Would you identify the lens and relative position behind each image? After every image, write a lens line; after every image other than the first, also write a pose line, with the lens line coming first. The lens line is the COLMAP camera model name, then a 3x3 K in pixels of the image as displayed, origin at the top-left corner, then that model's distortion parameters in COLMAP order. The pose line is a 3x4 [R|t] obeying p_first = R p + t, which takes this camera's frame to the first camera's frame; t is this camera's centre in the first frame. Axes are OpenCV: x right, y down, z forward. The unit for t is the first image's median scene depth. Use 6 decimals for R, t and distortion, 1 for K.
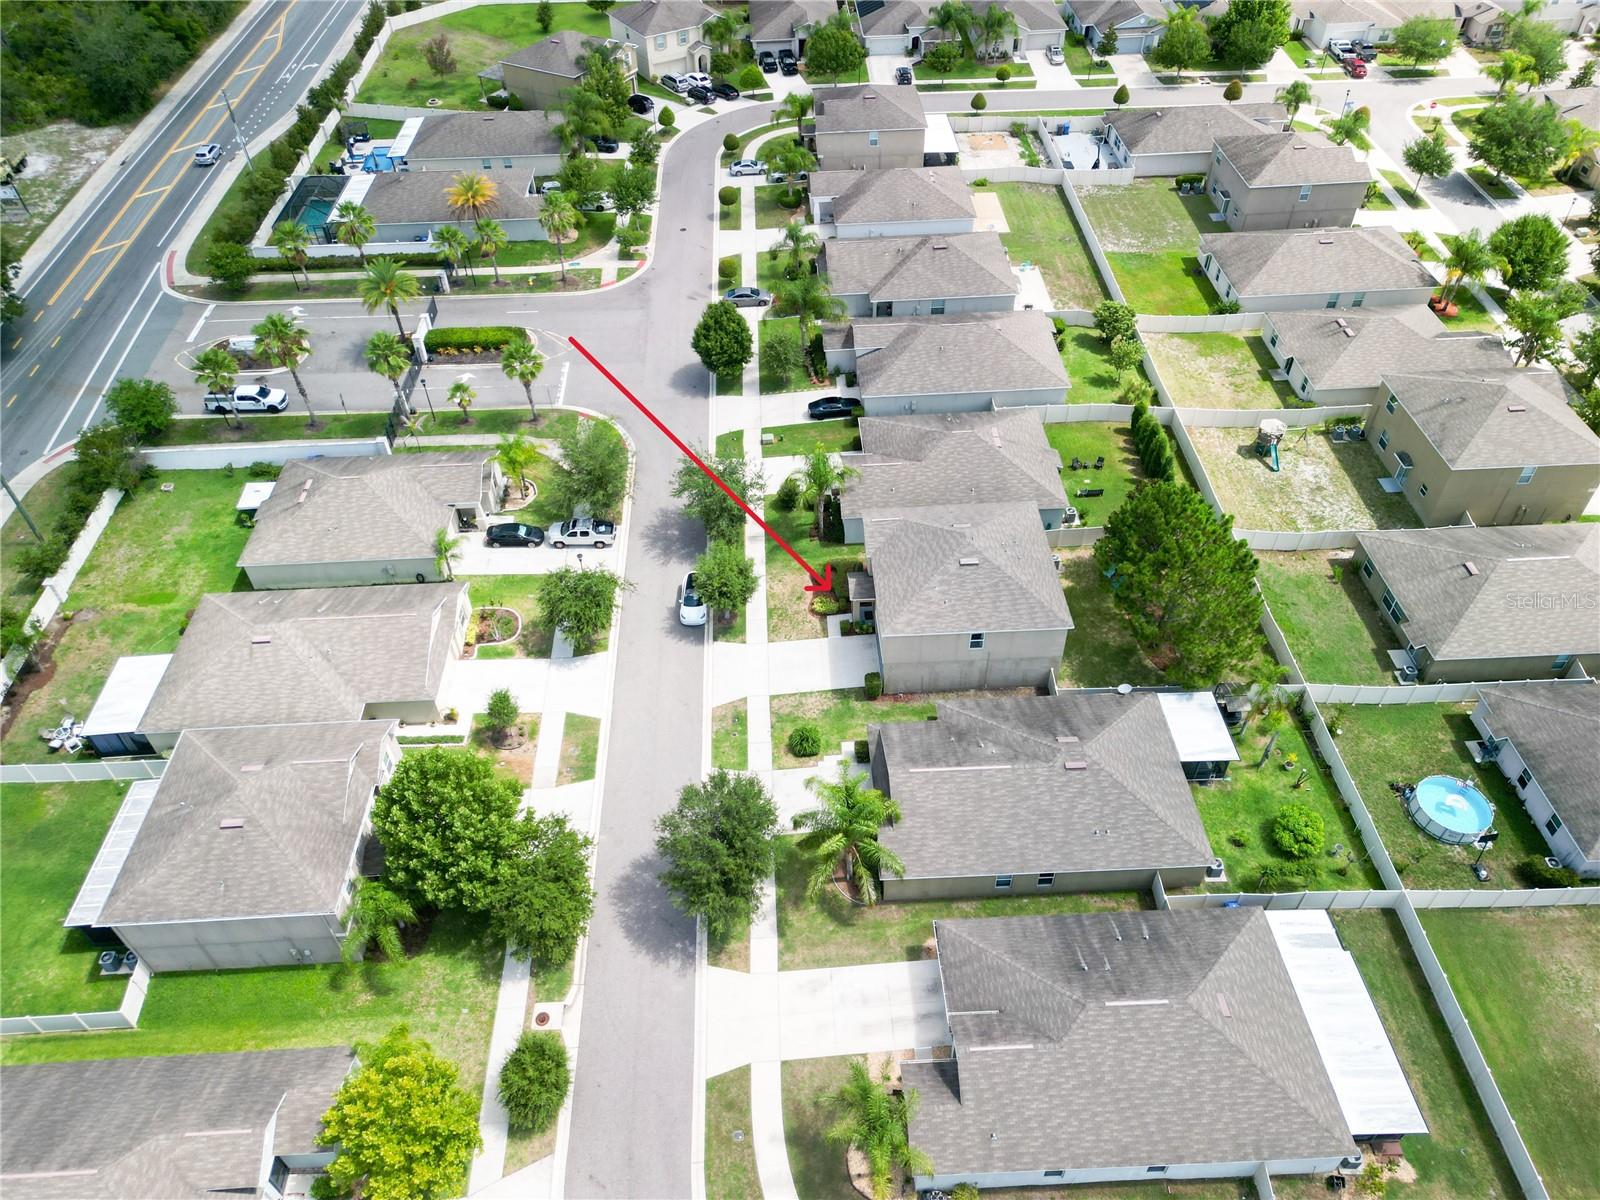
lens RADIAL K [[1109.4, 0, 800.0], [0, 1109.4, 600.0], [0, 0, 1]] dist [0.073538, -0.071048]
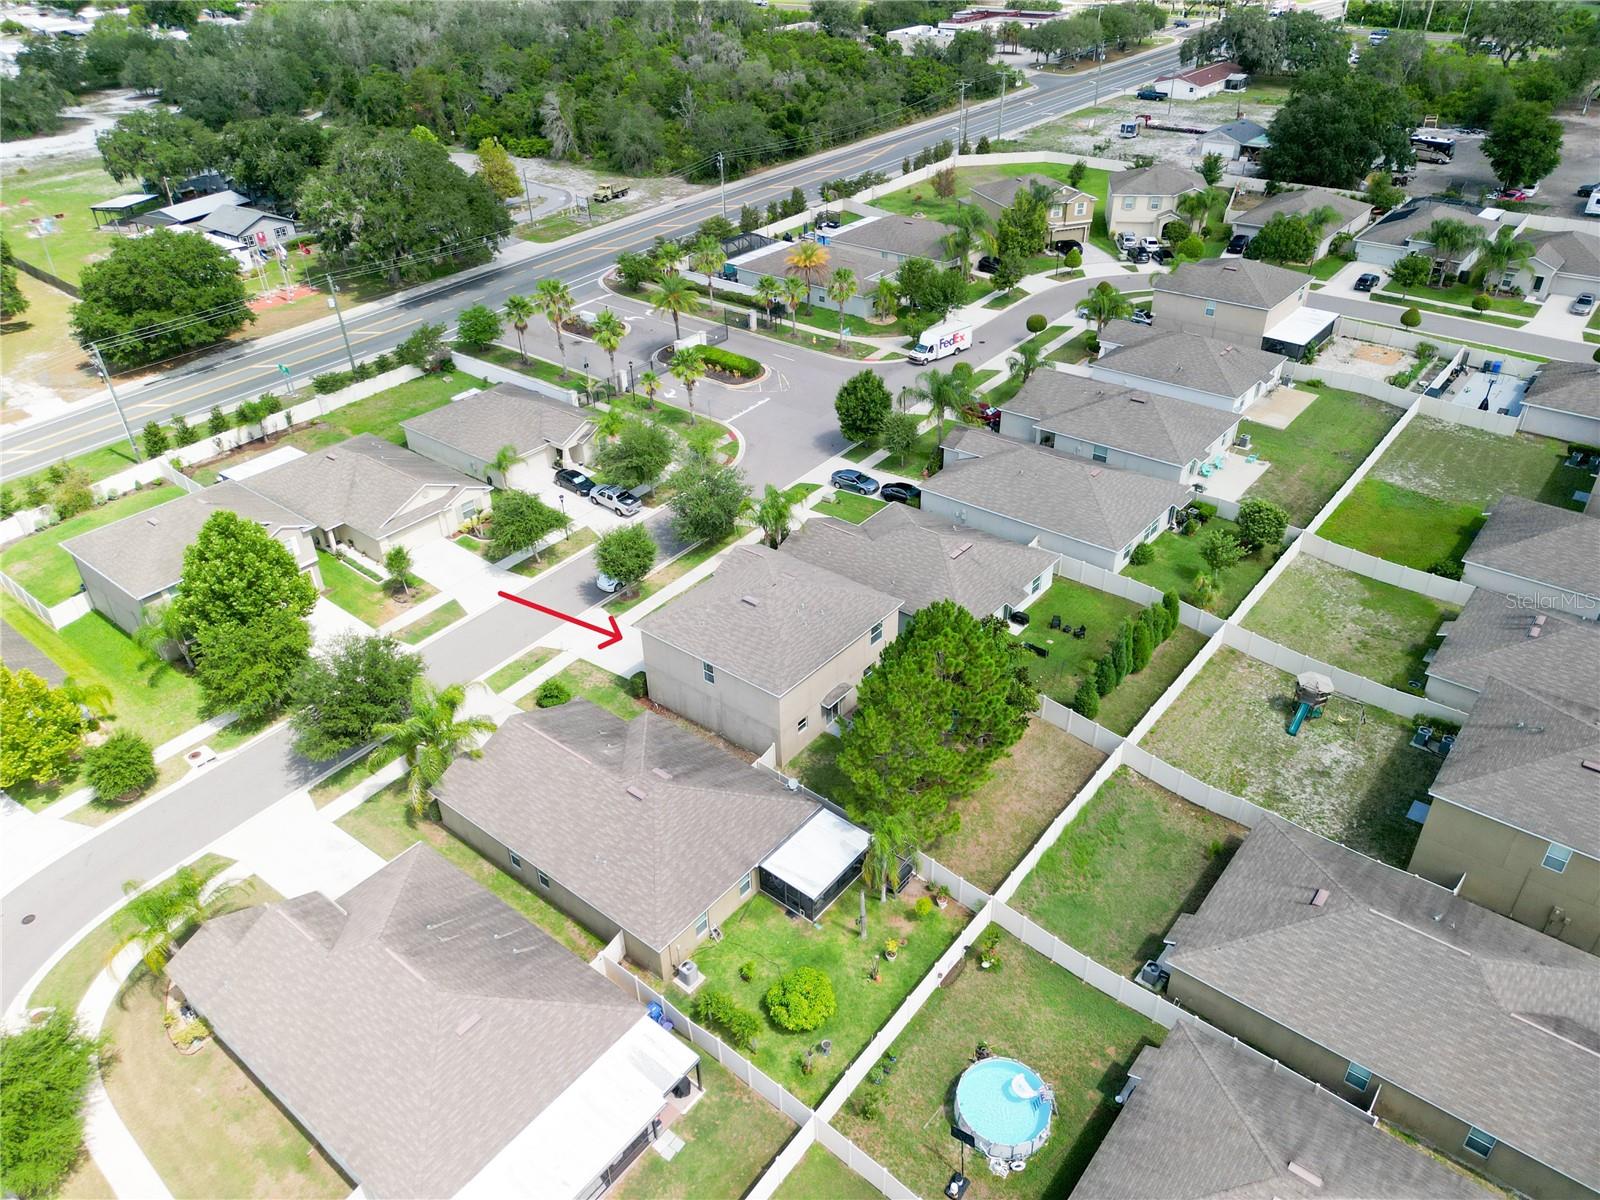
lens RADIAL K [[1129.5, 0, 800.0], [0, 1129.5, 600.0], [0, 0, 1]] dist [0.054546, -0.042110]
pose [[0.748685, 0.366127, -0.552650, 0.462286], [-0.457632, 0.888592, -0.031276, -0.015401], [0.479629, 0.276326, 0.832826, 0.136648]]
